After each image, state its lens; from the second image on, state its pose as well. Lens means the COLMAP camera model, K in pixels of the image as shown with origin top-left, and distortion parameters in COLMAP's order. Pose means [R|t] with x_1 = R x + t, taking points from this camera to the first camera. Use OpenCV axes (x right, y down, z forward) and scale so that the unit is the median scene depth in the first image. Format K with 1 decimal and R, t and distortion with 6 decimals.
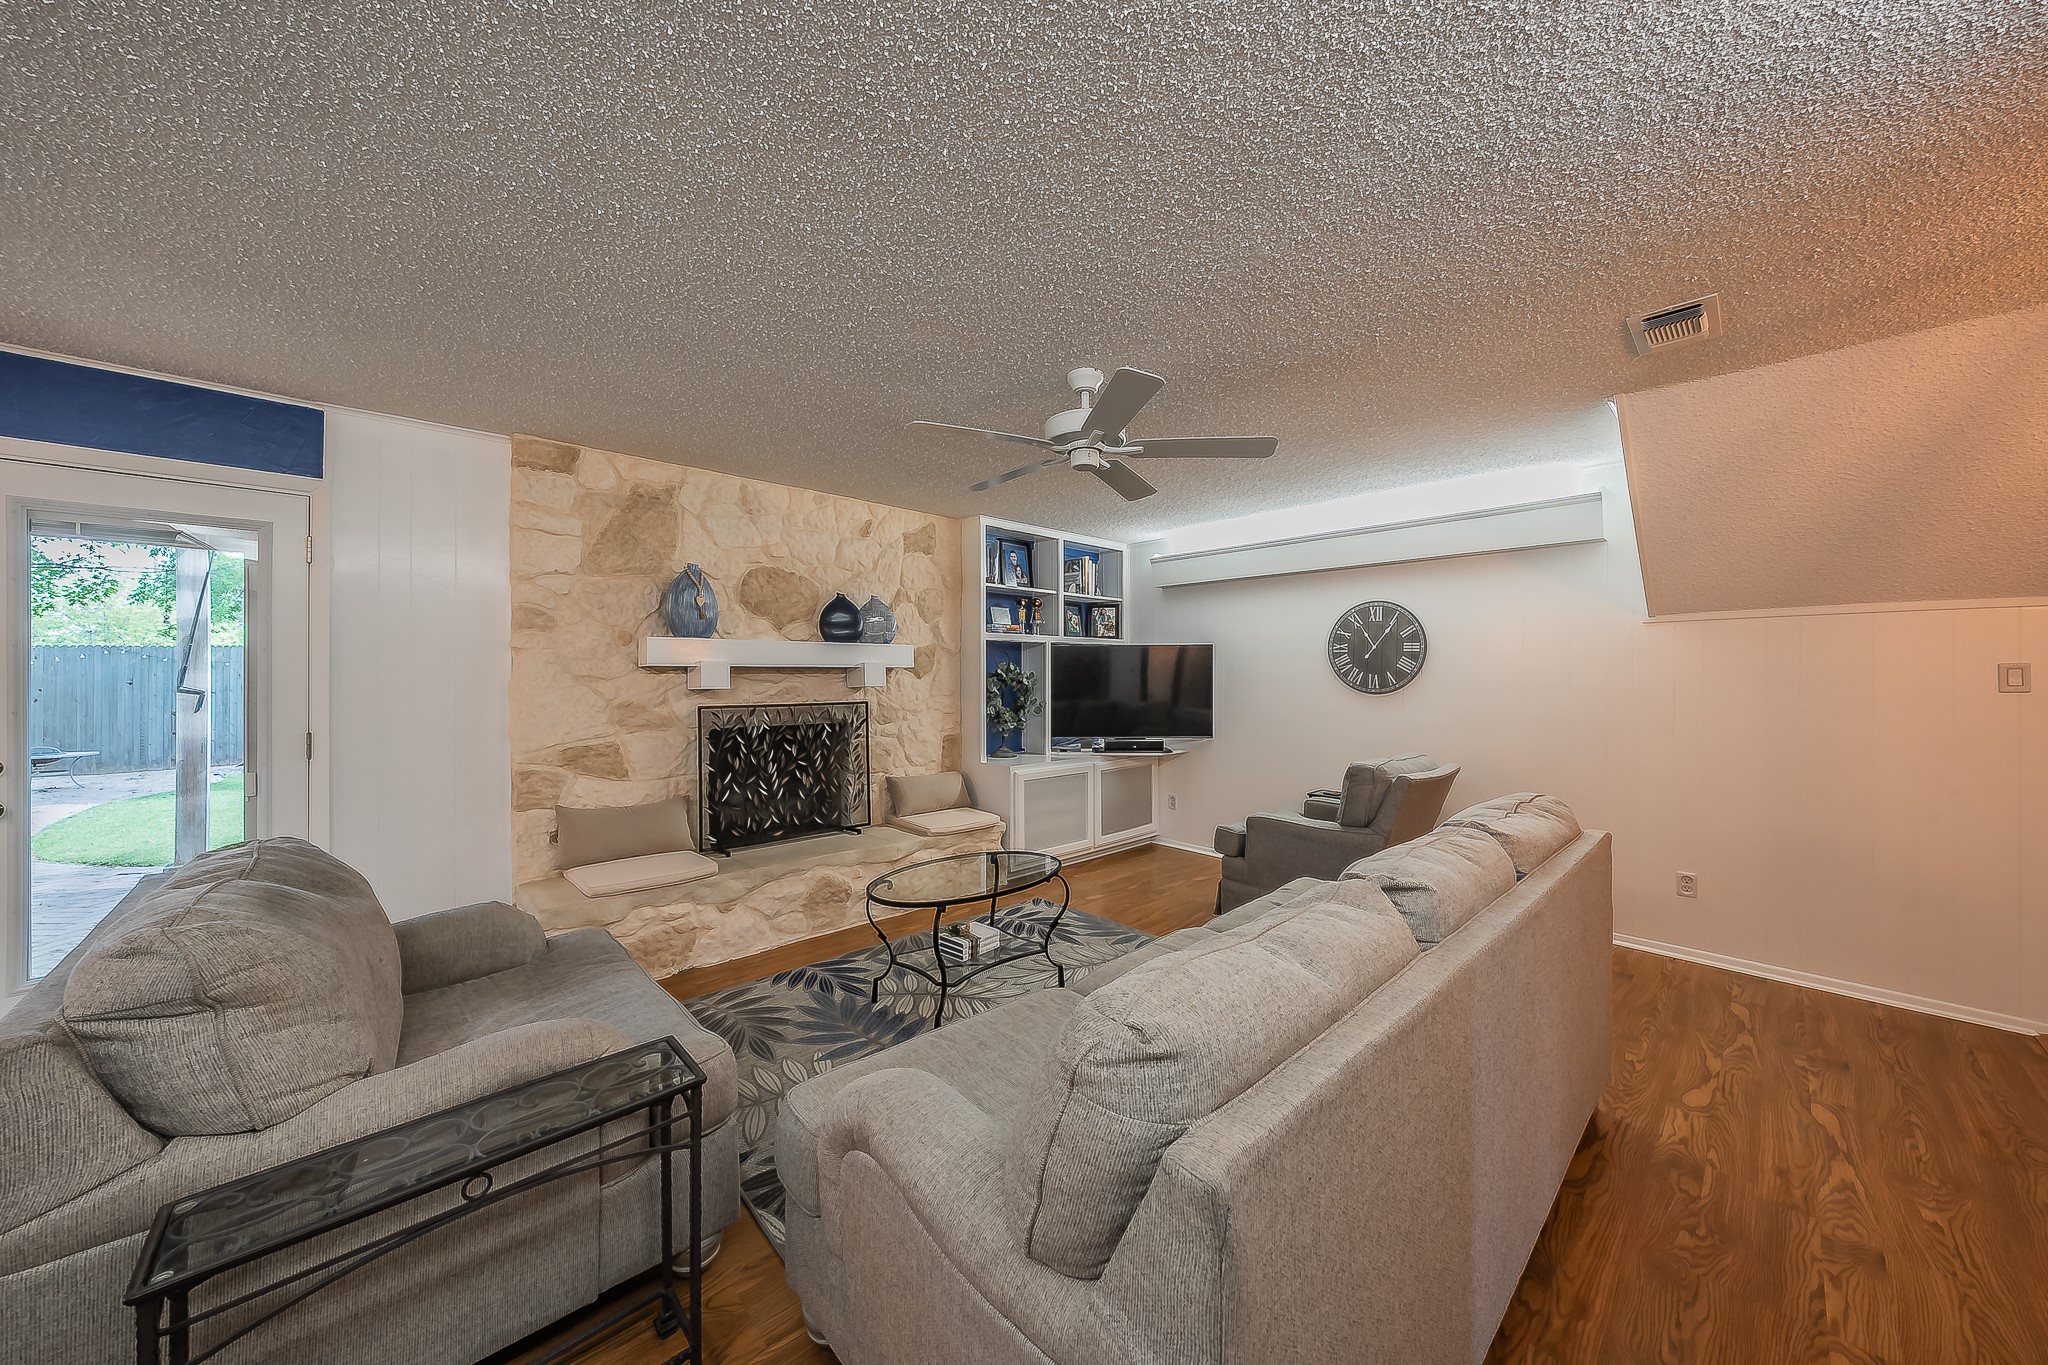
lens RADIAL K [[691.3, 0, 1014.1], [0, 691.3, 673.8], [0, 0, 1]] dist [-0.001556, -0.000091]
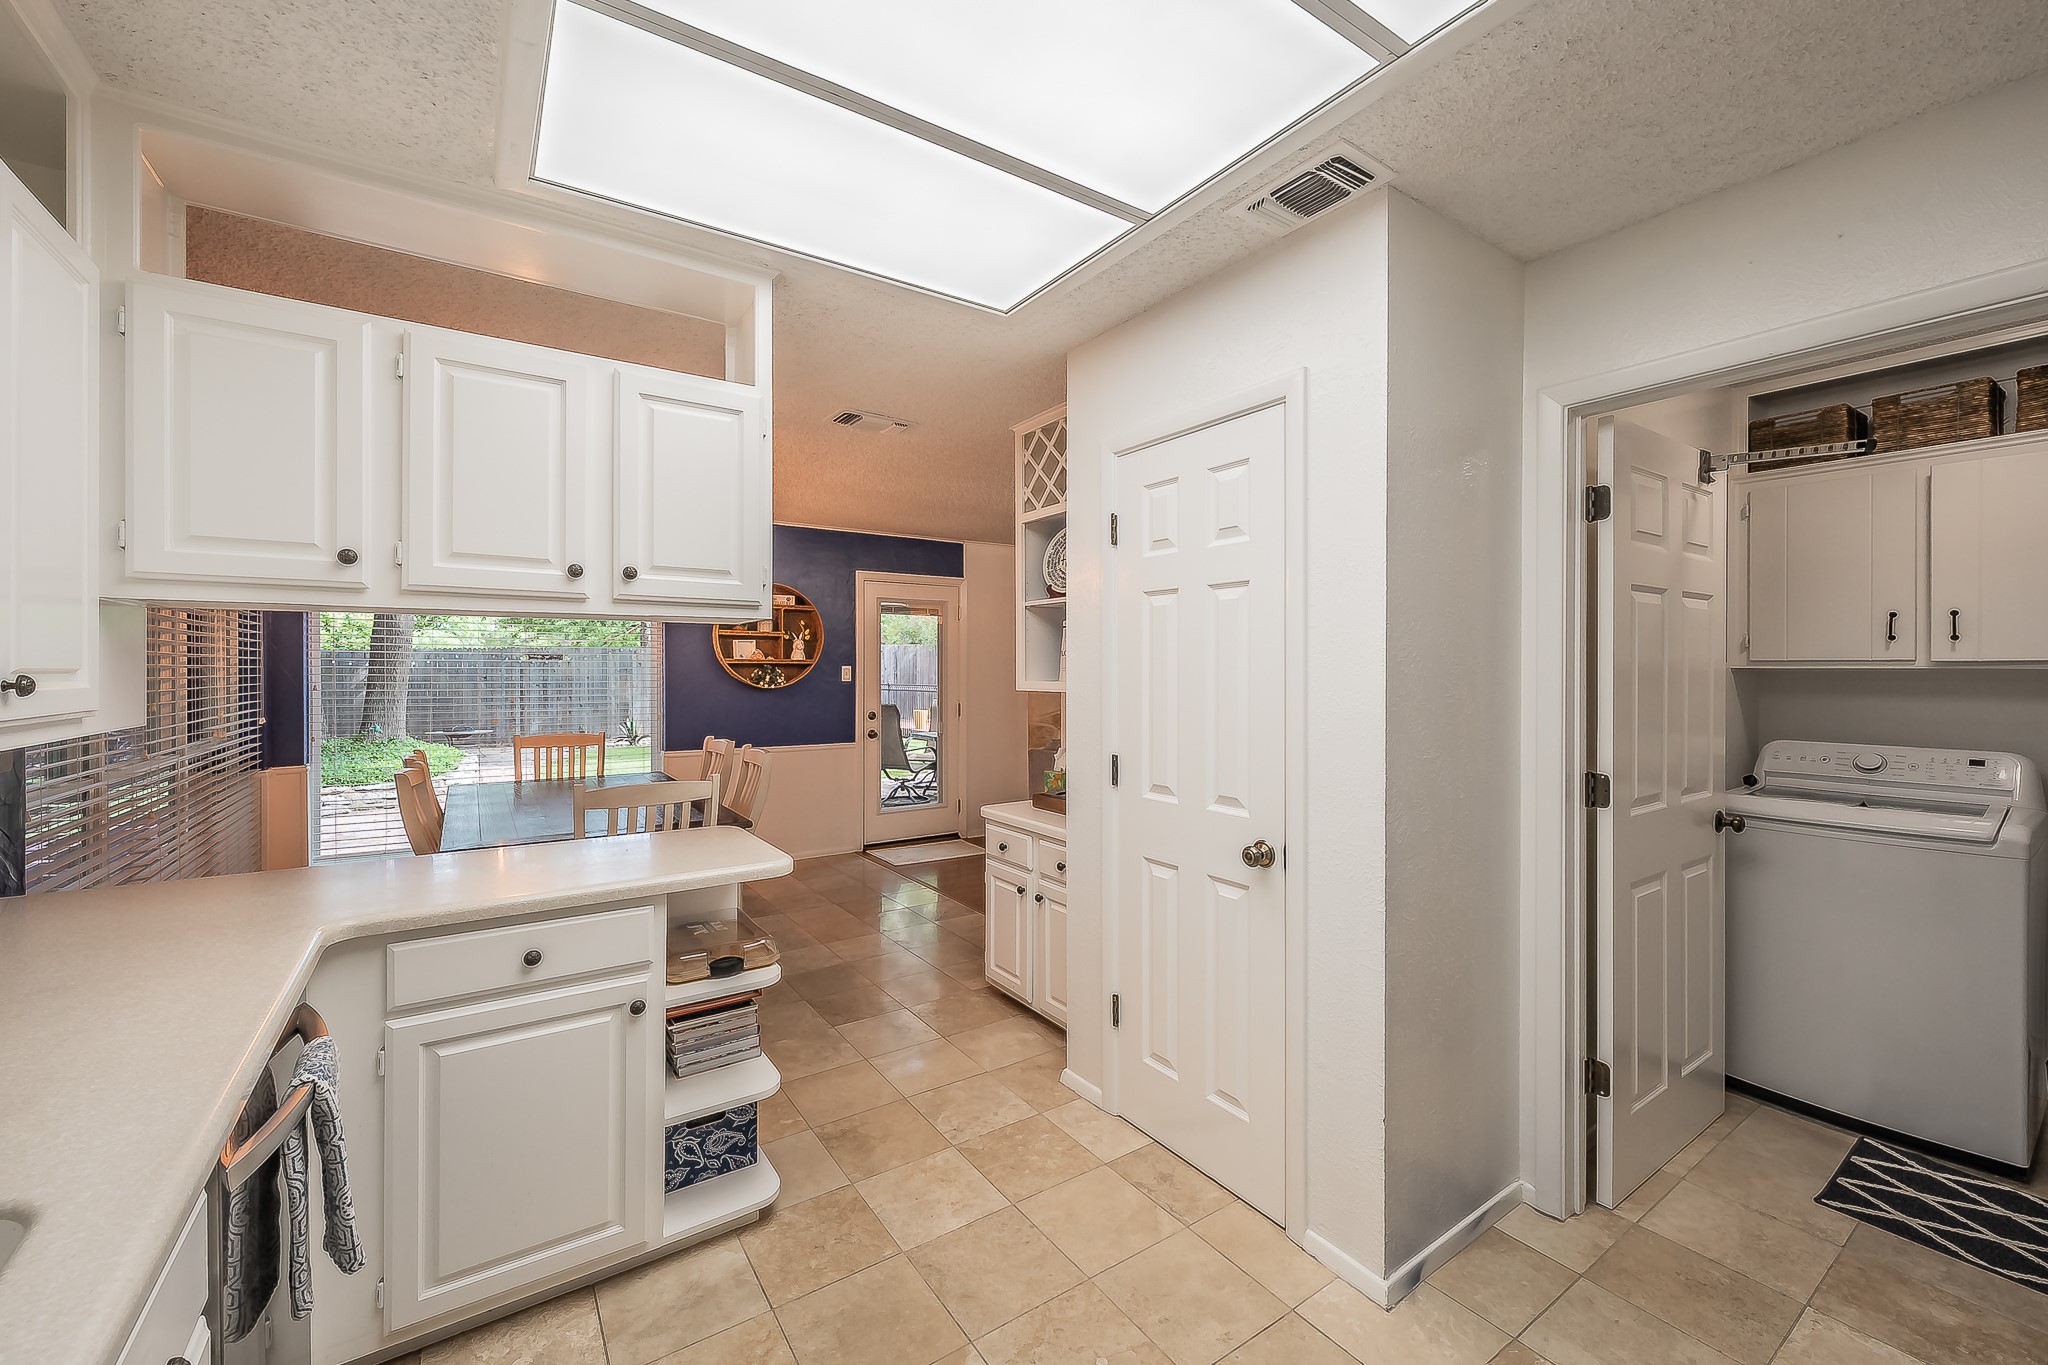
lens RADIAL K [[825.5, 0, 1032.3], [0, 825.5, 671.4], [0, 0, 1]] dist [0.002730, 0.000180]
pose [[0.990310, -0.001071, -0.138870, -0.328304], [0.001855, 0.999983, 0.005518, -0.014590], [0.138862, -0.005722, 0.990295, -0.964643]]
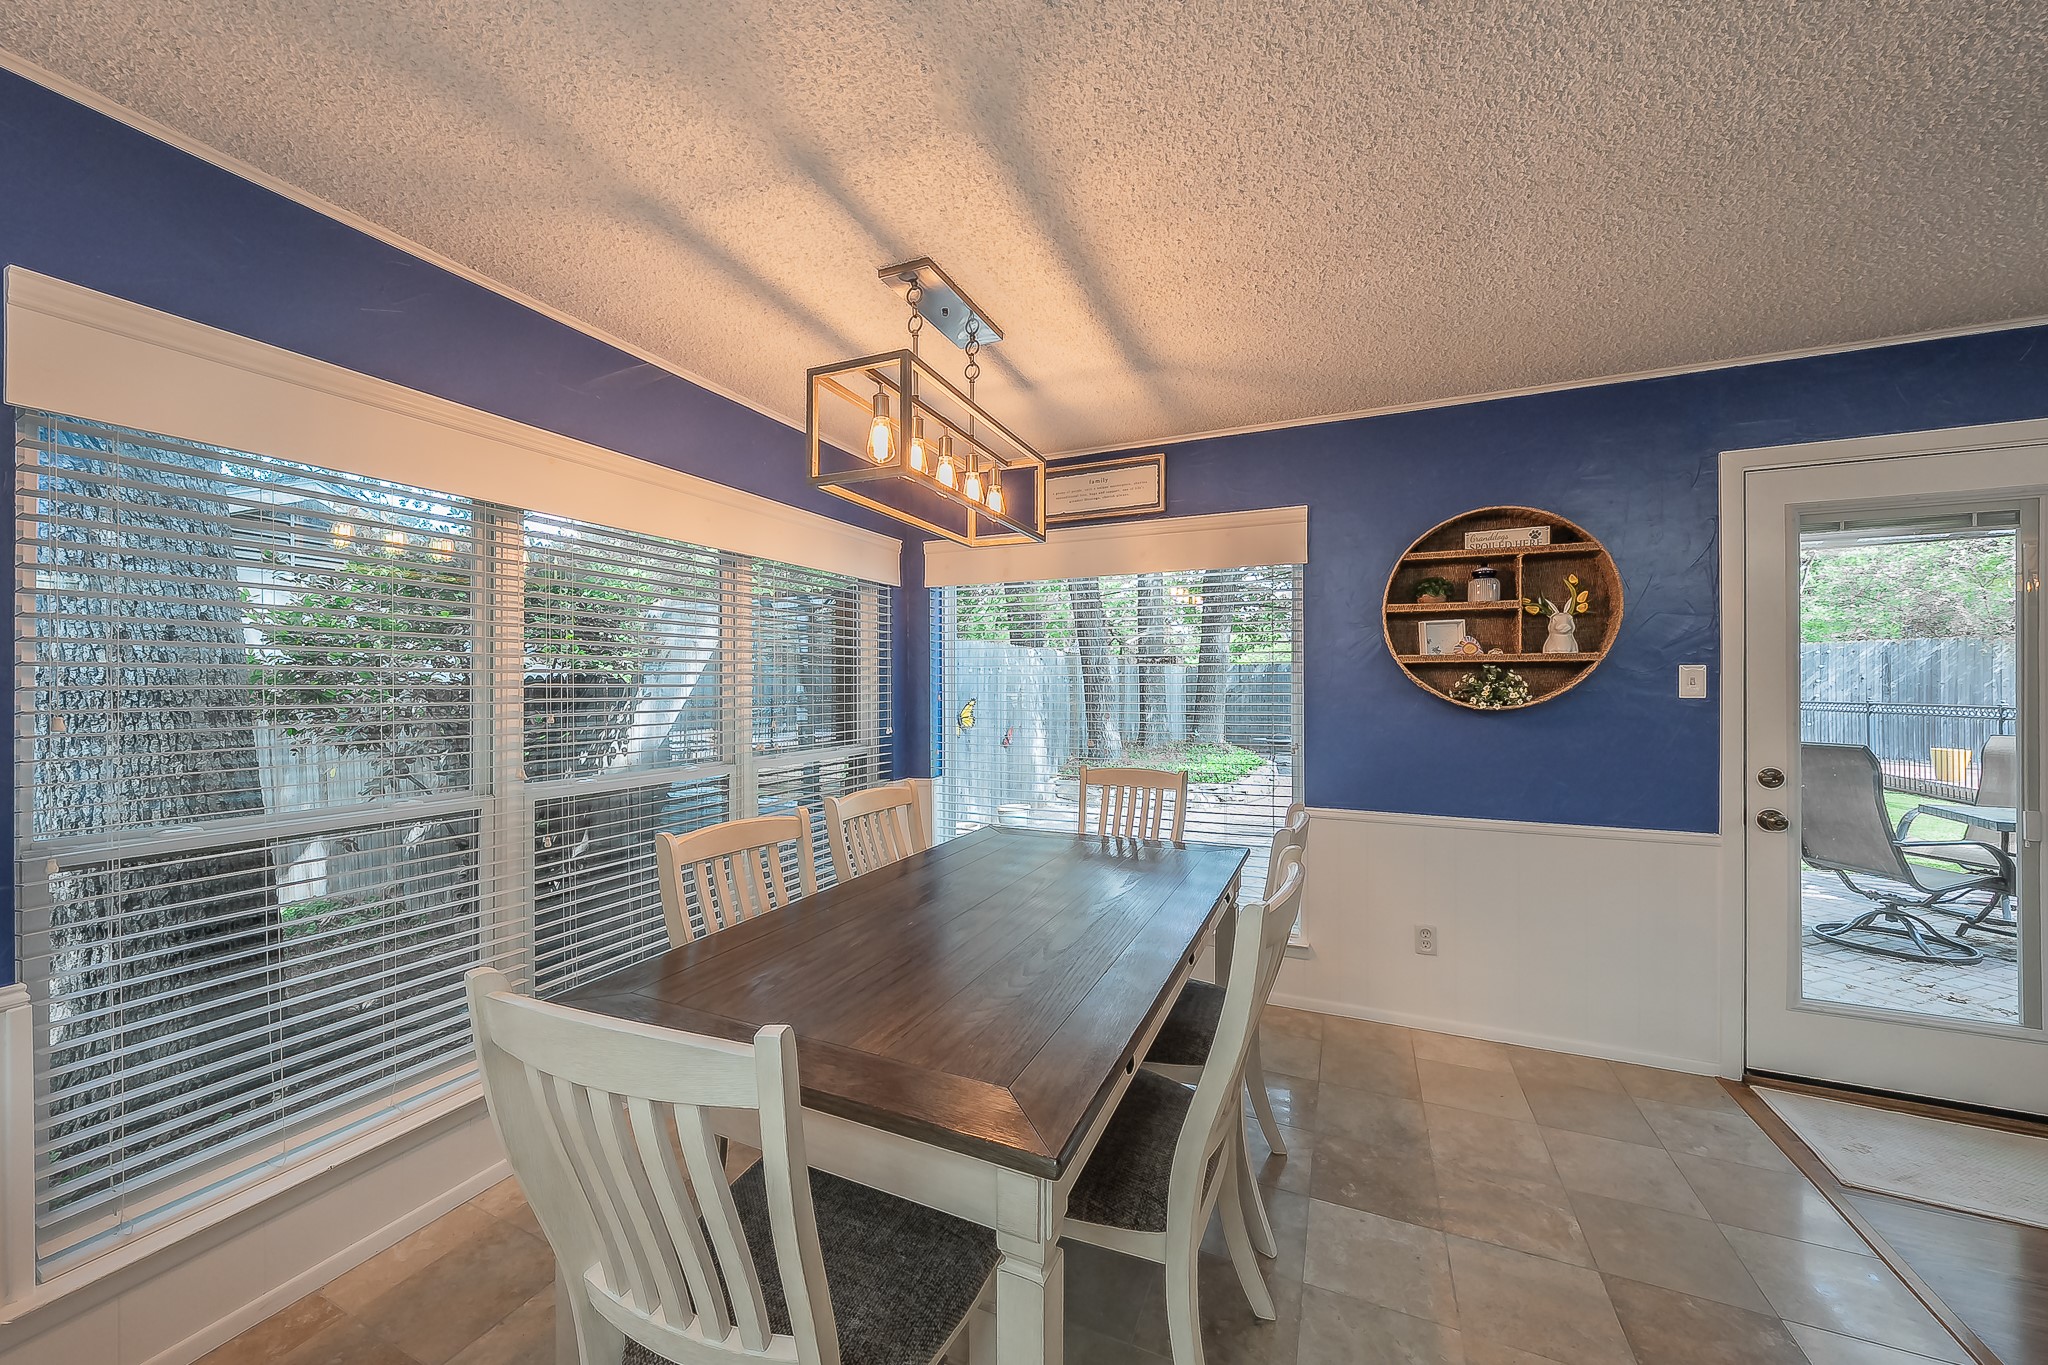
lens RADIAL K [[754.1, 0, 1024.0], [0, 754.1, 682.5], [0, 0, 1]] dist [-0.000963, 0.000265]
pose [[0.397077, -0.004600, -0.917774, -0.524330], [0.007362, 0.999971, -0.001827, -0.004600], [0.917756, -0.006031, 0.397100, -0.256241]]
